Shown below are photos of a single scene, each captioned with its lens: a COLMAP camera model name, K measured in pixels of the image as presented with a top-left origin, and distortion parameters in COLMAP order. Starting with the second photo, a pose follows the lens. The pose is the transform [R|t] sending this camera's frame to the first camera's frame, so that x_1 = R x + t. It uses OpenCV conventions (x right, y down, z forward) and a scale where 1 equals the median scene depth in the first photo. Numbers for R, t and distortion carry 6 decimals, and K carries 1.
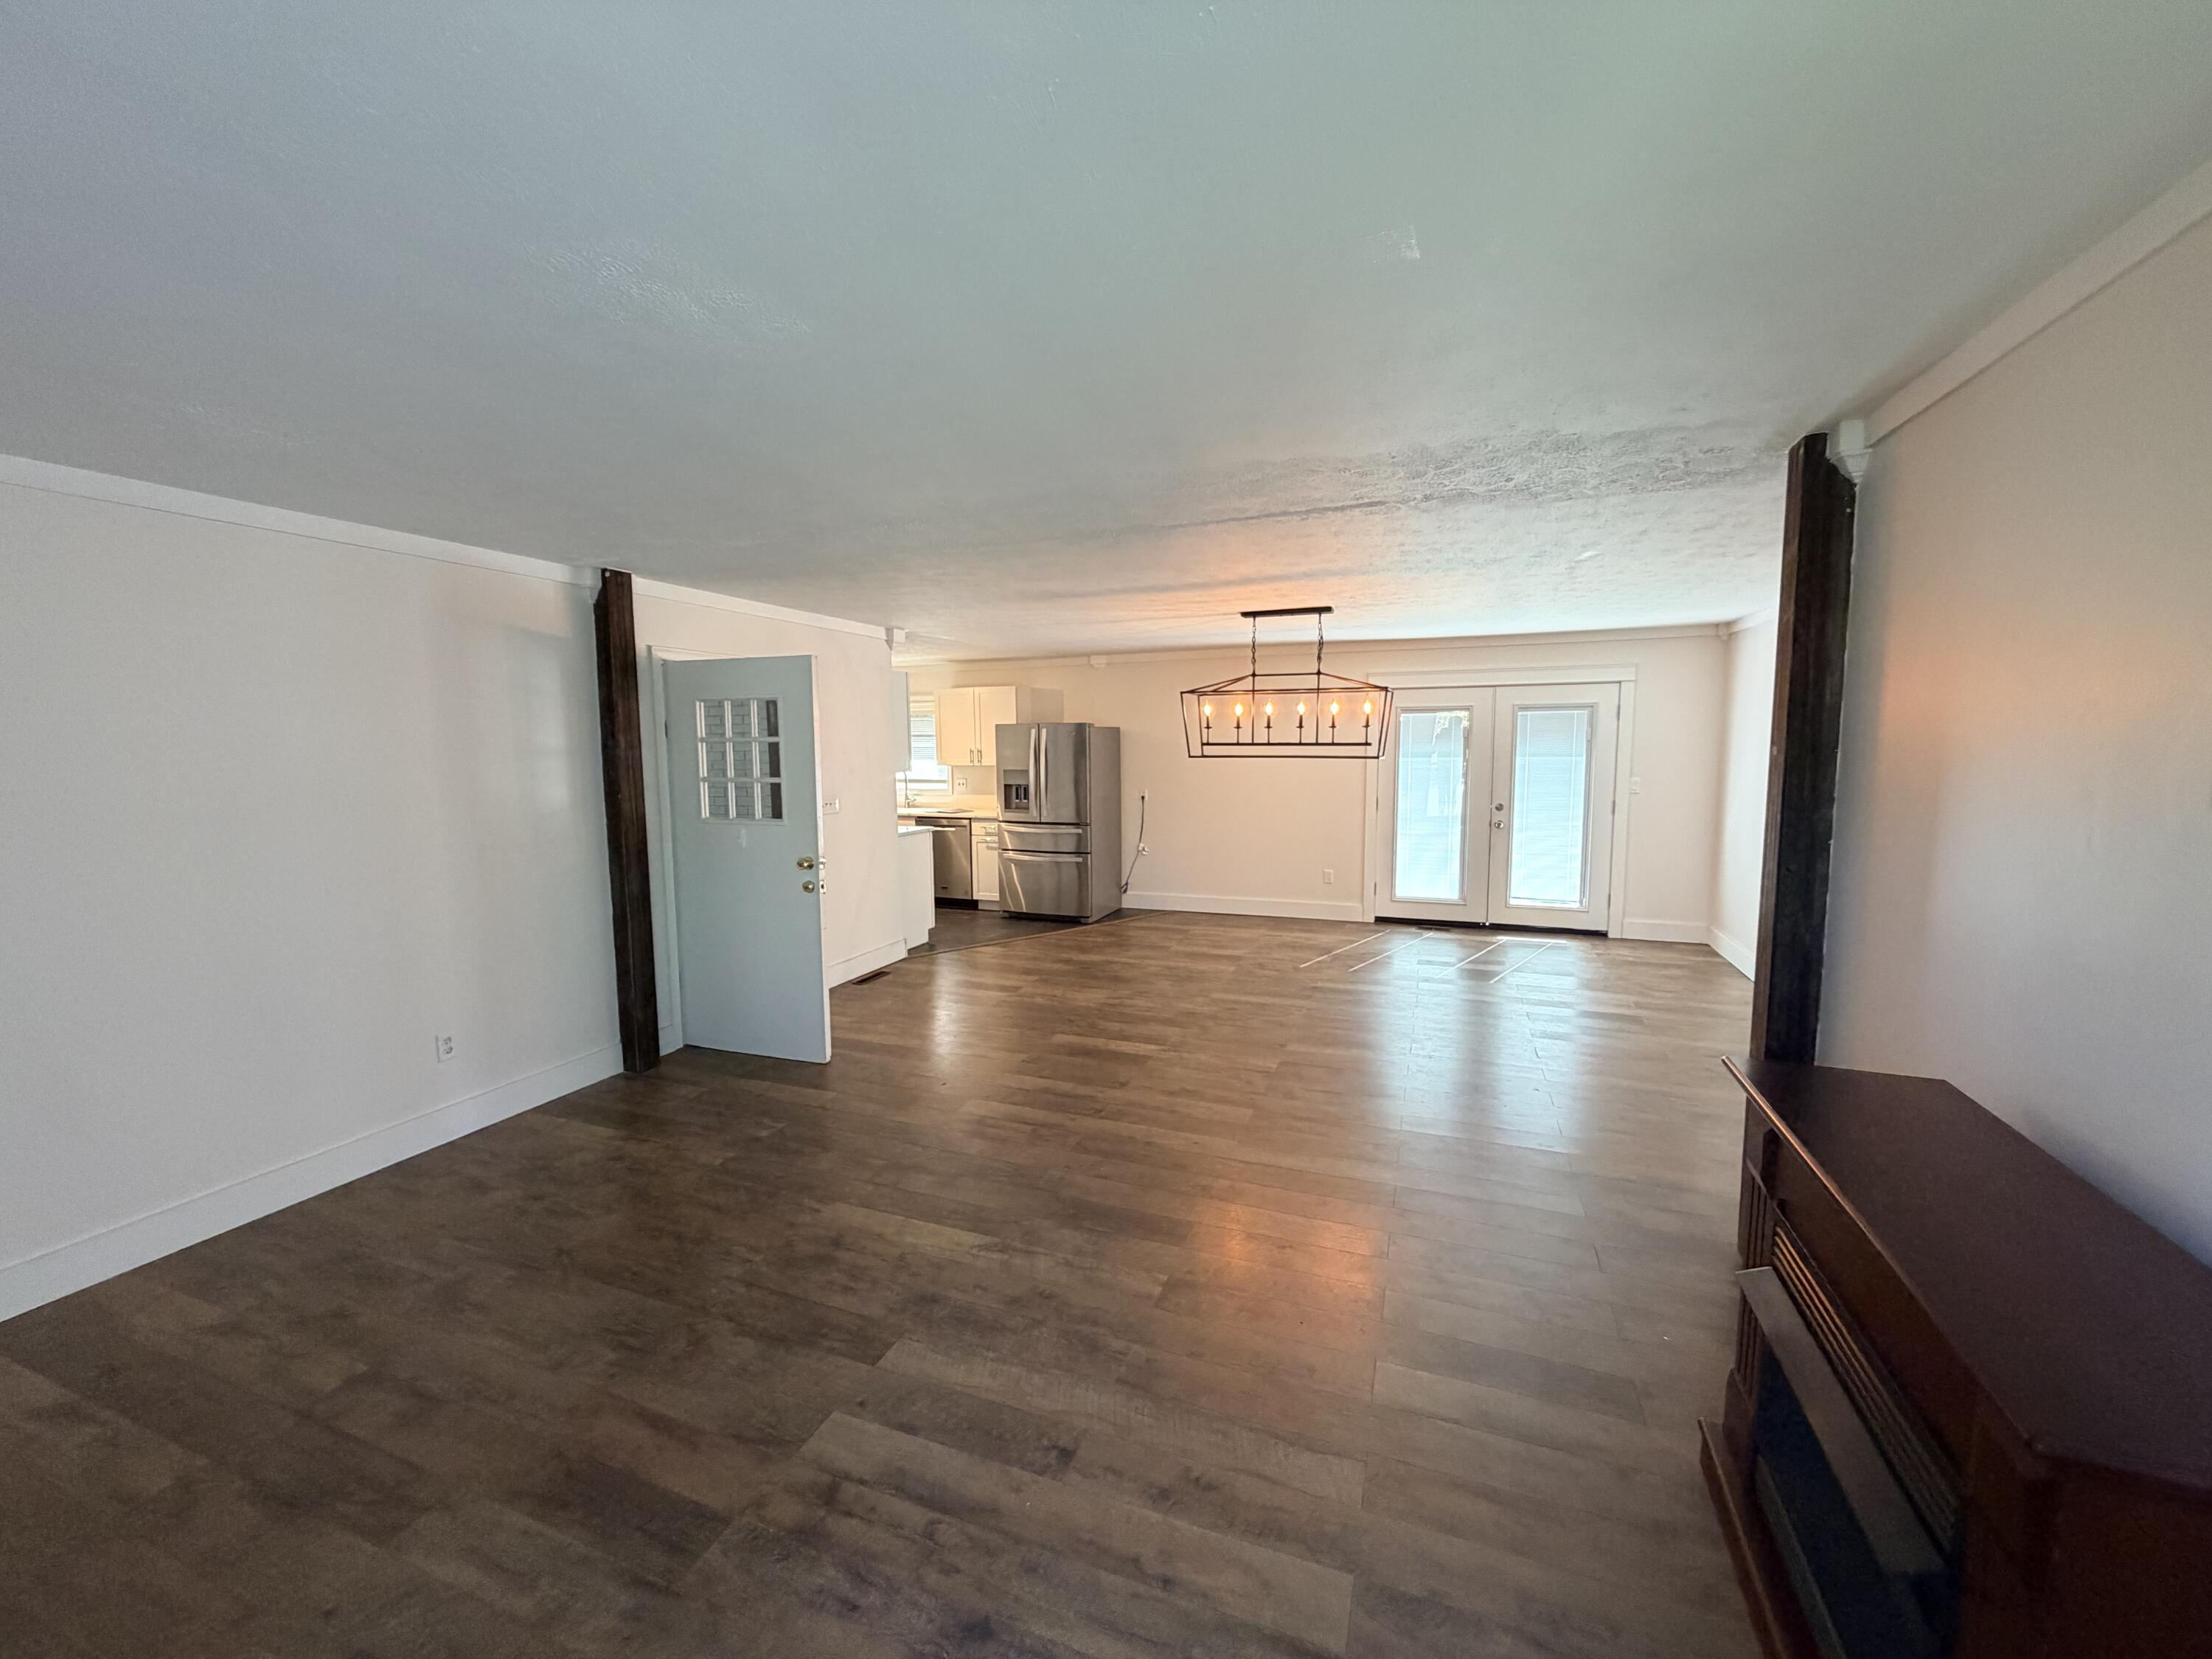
lens RADIAL K [[891.6, 0, 1101.9], [0, 891.6, 829.3], [0, 0, 1]] dist [0.000032, 0.000262]
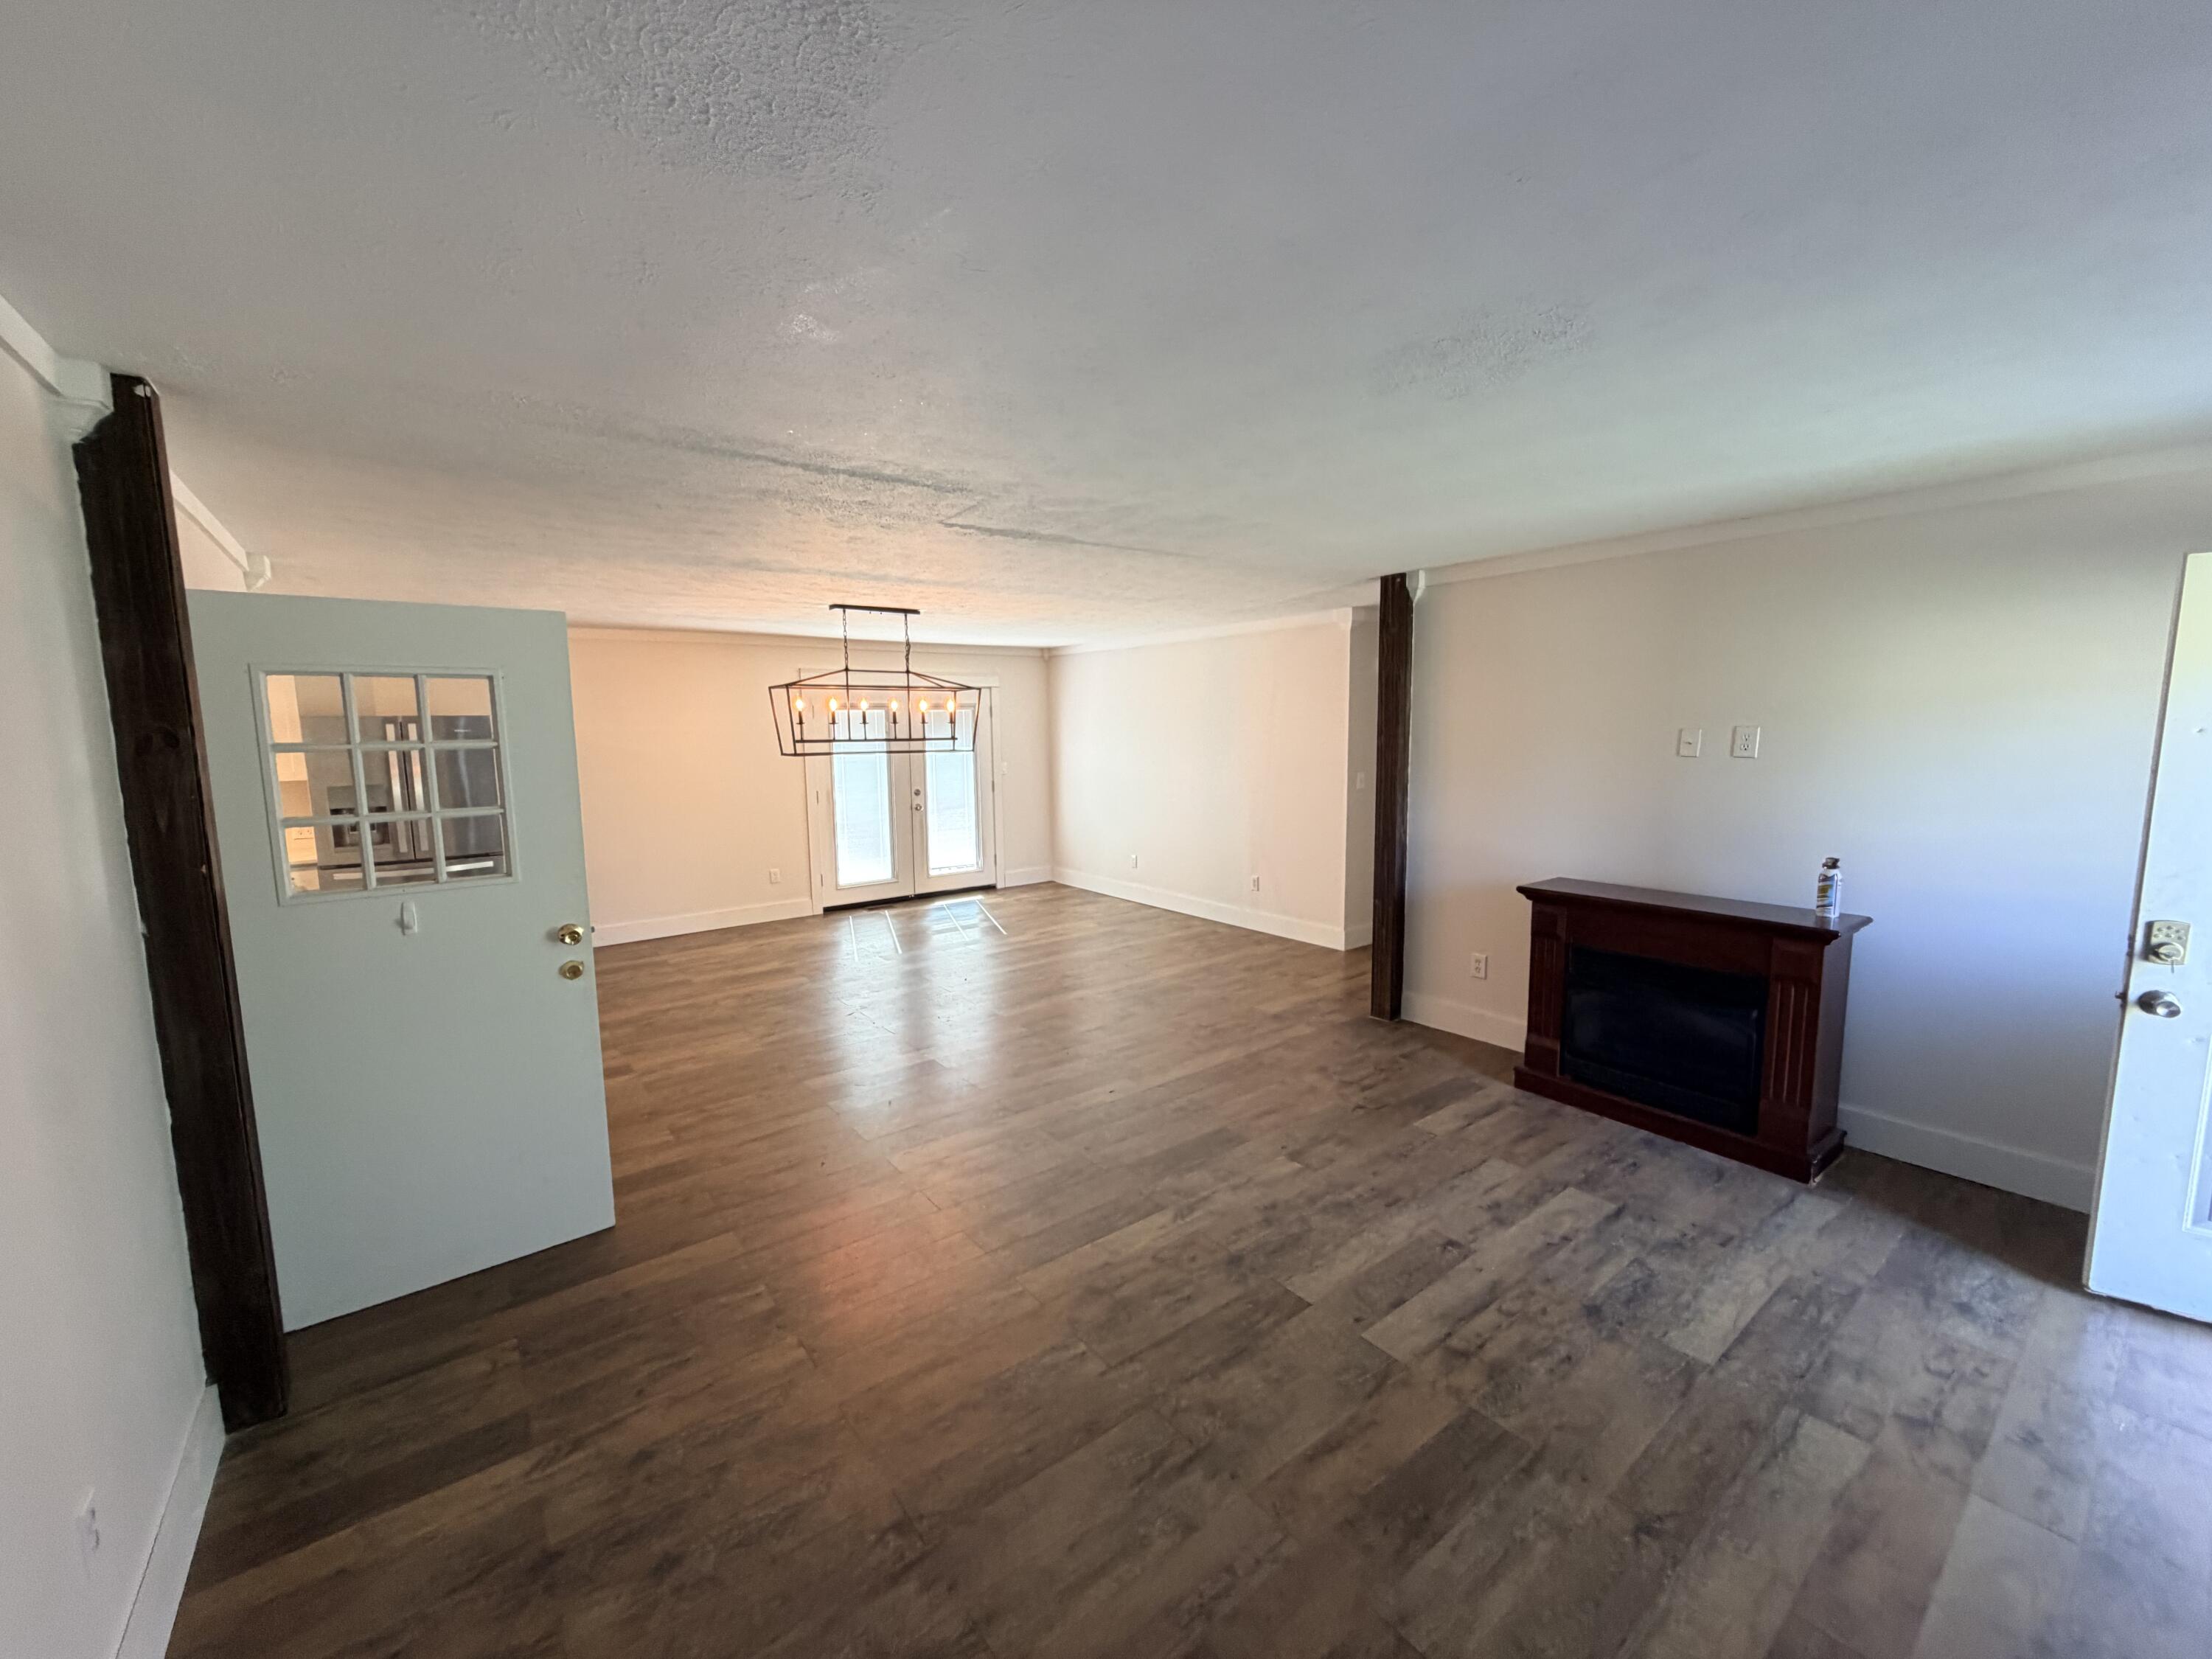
lens RADIAL K [[891.6, 0, 1101.9], [0, 891.6, 829.3], [0, 0, 1]] dist [0.000032, 0.000262]
pose [[0.509381, -0.100099, 0.854699, -0.552333], [0.094596, 0.993706, 0.060002, -0.032069], [-0.855326, 0.050287, 0.515644, 0.271277]]
